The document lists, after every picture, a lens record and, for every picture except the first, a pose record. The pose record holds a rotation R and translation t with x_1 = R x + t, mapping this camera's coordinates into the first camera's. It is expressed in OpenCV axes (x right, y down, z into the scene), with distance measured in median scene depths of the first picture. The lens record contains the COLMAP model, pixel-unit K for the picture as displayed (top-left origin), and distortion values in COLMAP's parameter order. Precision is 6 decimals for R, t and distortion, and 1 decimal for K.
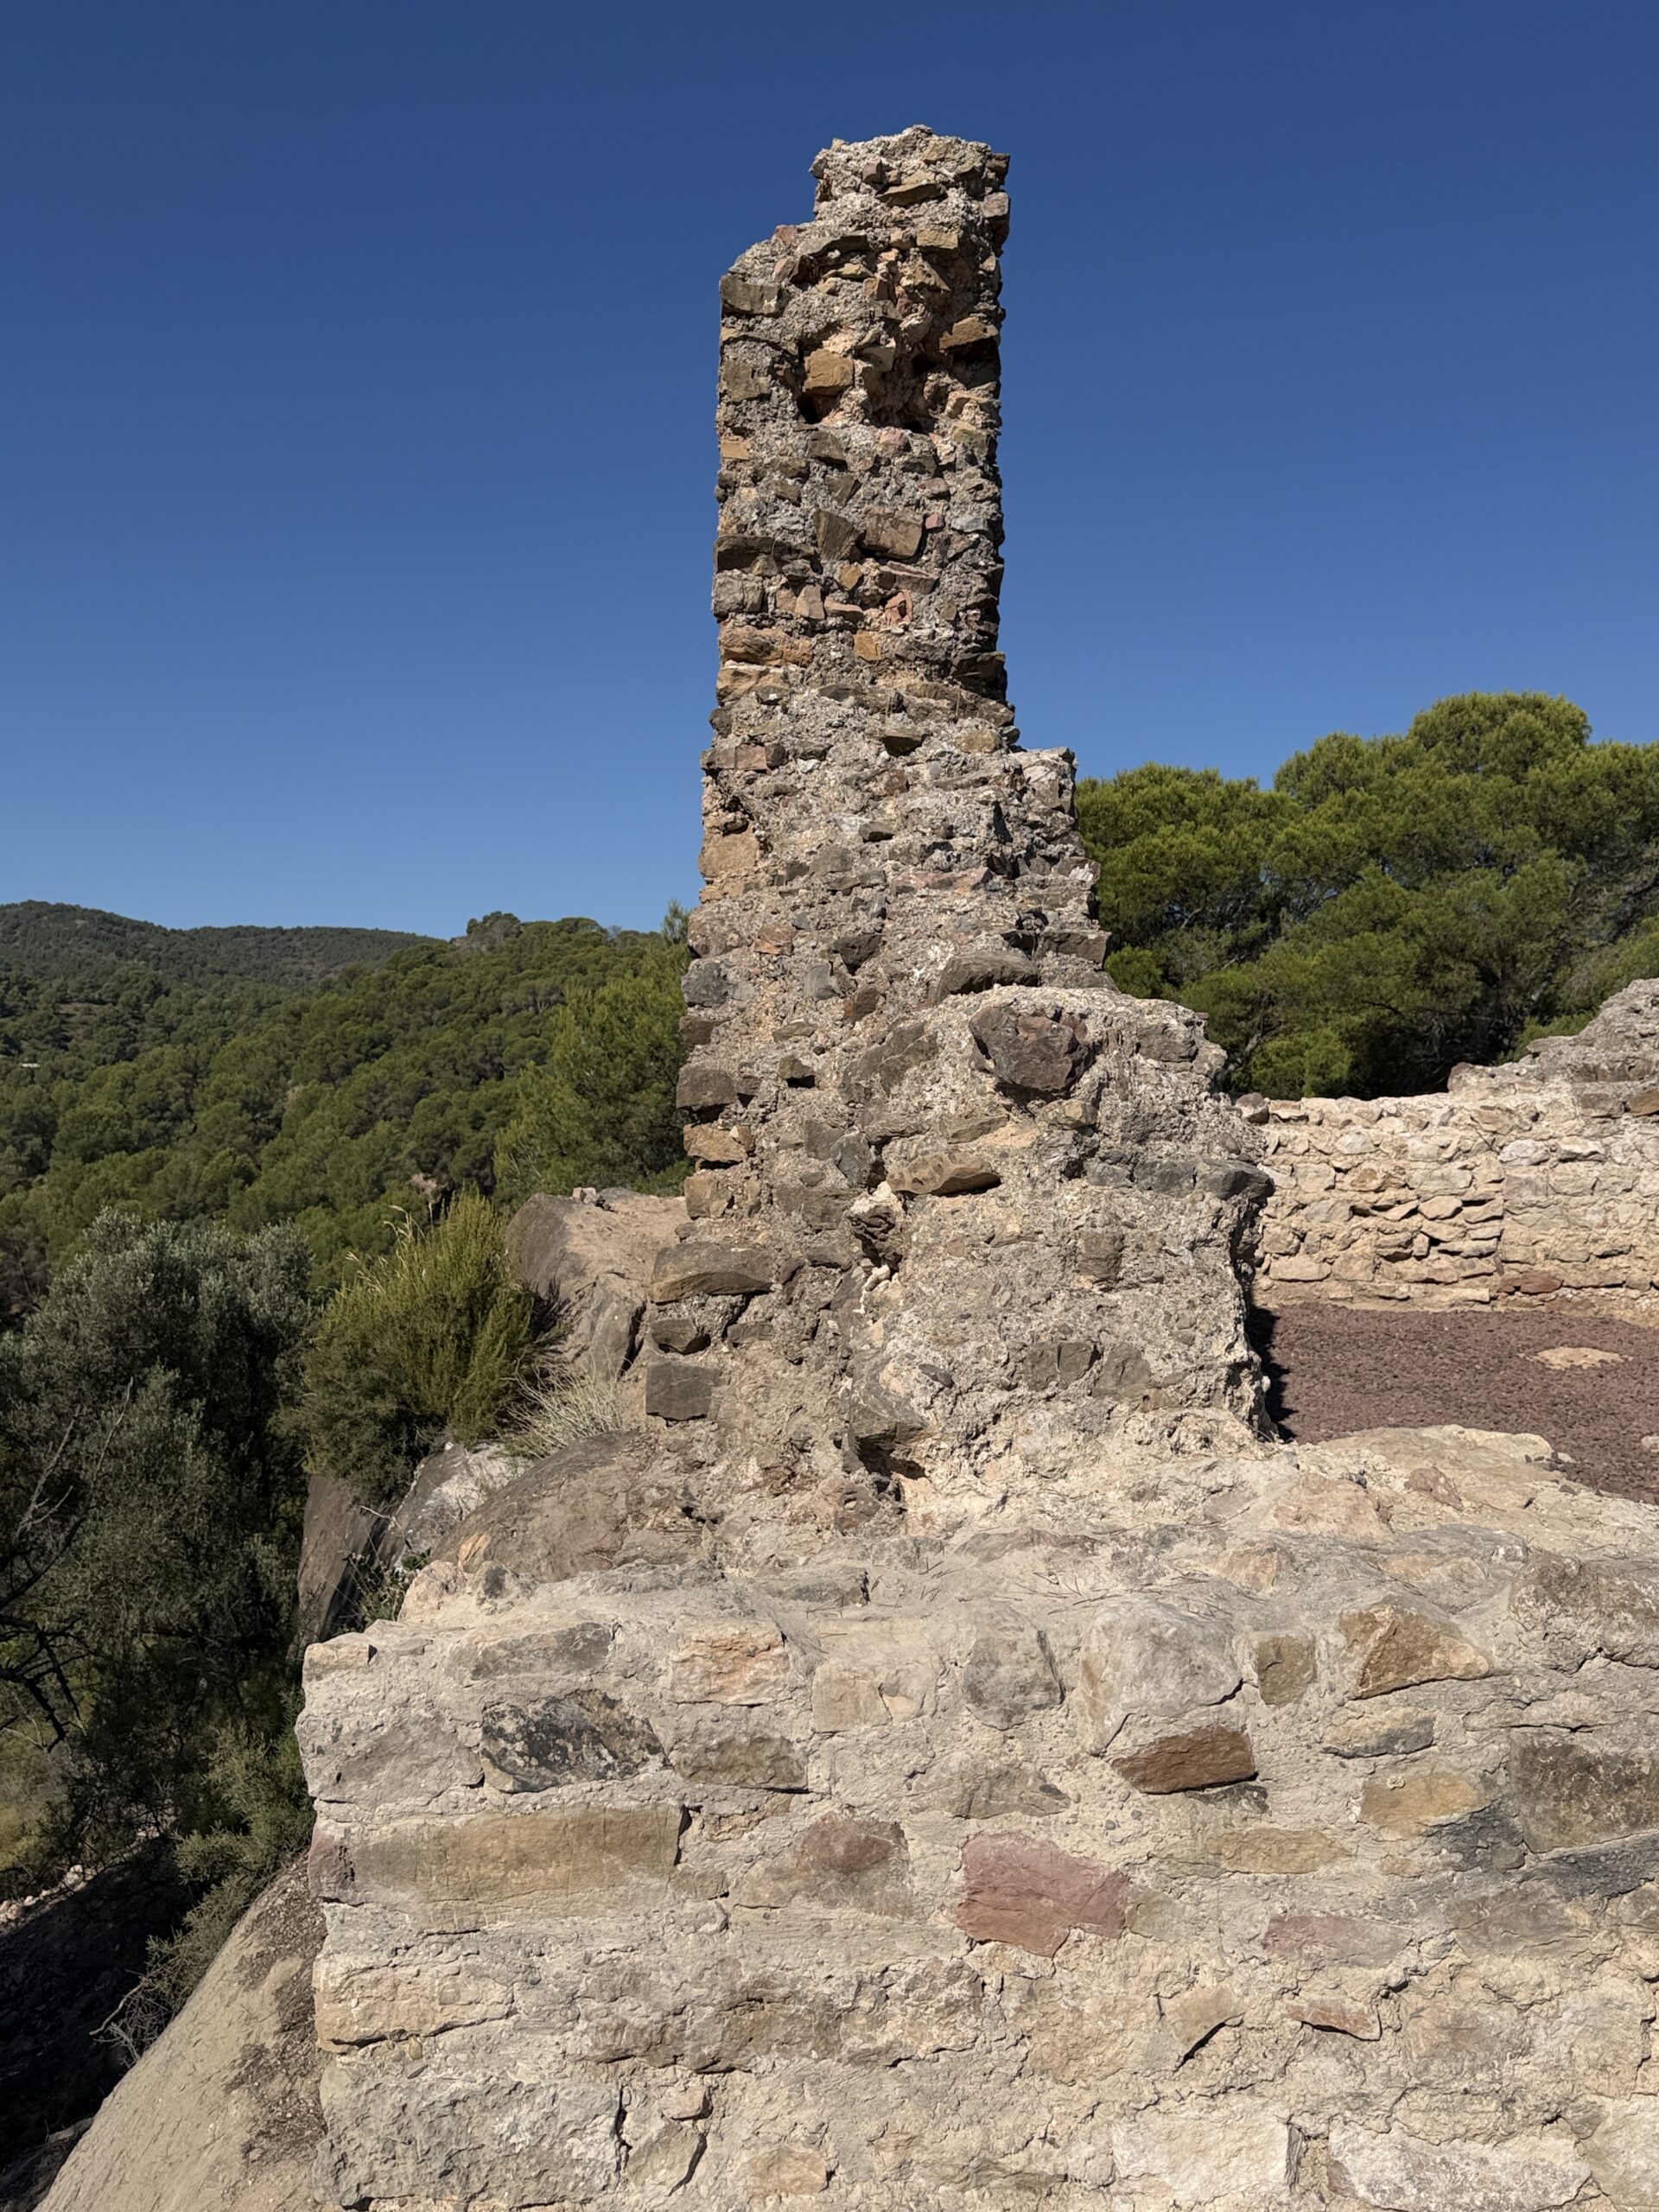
lens RADIAL K [[1931.7, 0, 828.5], [0, 1931.7, 1102.7], [0, 0, 1]] dist [0.112537, -0.139365]
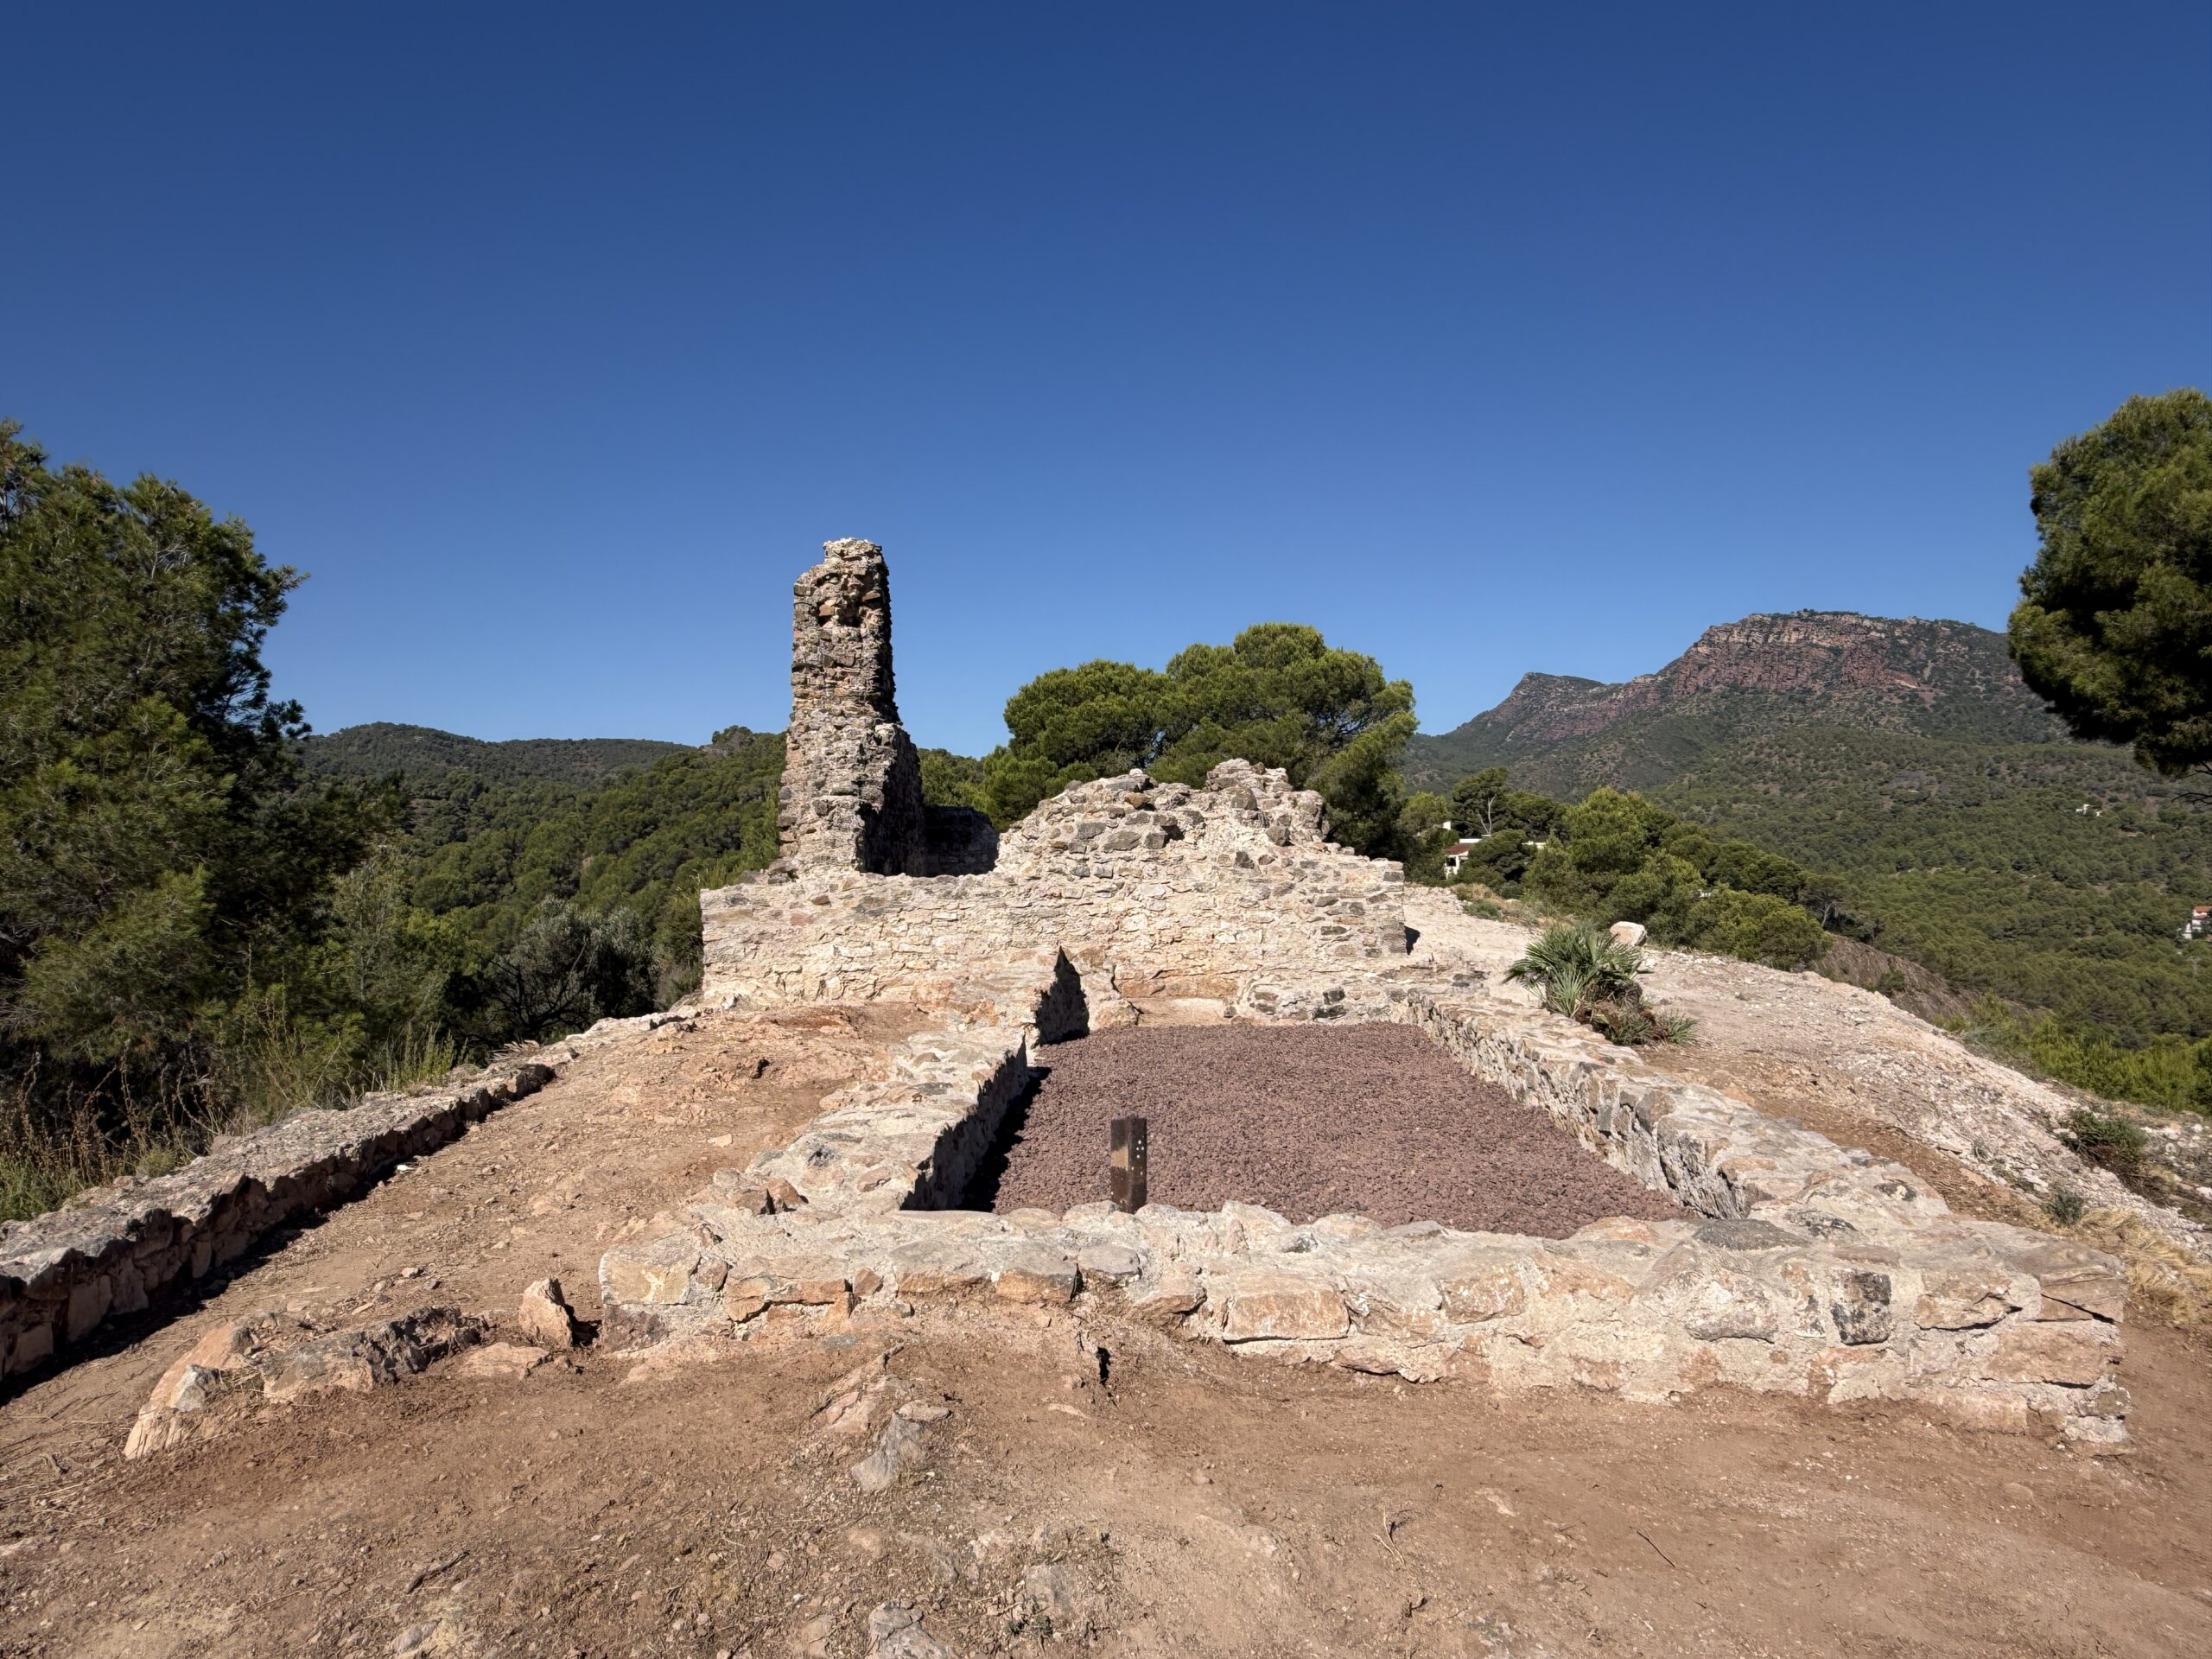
lens RADIAL K [[1461.0, 0, 1092.0], [0, 1461.0, 842.9], [0, 0, 1]] dist [-0.007923, 0.005110]
pose [[0.997477, -0.015589, 0.069265, 0.276668], [0.016634, 0.999756, -0.014531, 0.070562], [-0.069021, 0.015646, 0.997492, -1.541106]]
